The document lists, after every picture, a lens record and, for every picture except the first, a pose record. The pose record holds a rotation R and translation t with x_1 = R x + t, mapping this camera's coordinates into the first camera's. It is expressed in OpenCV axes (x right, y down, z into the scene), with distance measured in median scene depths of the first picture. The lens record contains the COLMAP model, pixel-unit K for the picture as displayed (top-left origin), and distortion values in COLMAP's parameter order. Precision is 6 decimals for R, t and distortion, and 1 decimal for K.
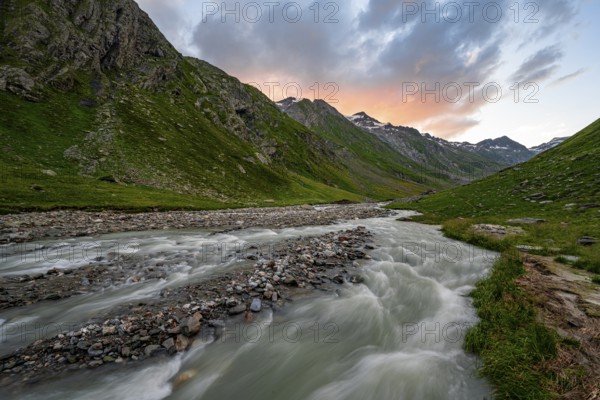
lens RADIAL K [[214.3, 0, 313.2], [0, 214.3, 198.2], [0, 0, 1]] dist [-0.000628, -0.000012]
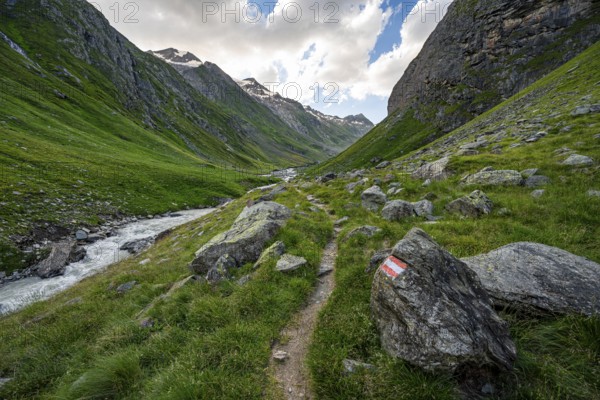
lens RADIAL K [[228.8, 0, 301.7], [0, 228.8, 201.5], [0, 0, 1]] dist [-0.000305, 0.000118]
pose [[0.897028, -0.083984, 0.433921, -0.090289], [0.008307, 0.984811, 0.173433, -0.009772], [-0.441895, -0.151969, 0.884101, -0.172960]]
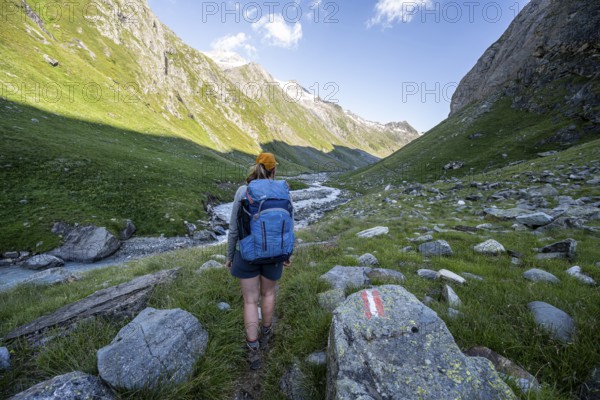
lens RADIAL K [[228.8, 0, 301.7], [0, 228.8, 201.5], [0, 0, 1]] dist [-0.000305, 0.000118]
pose [[0.950886, 0.012856, 0.309274, -0.072906], [-0.065157, 0.985064, 0.159383, -0.007622], [-0.302606, -0.171707, 0.937522, -0.140676]]
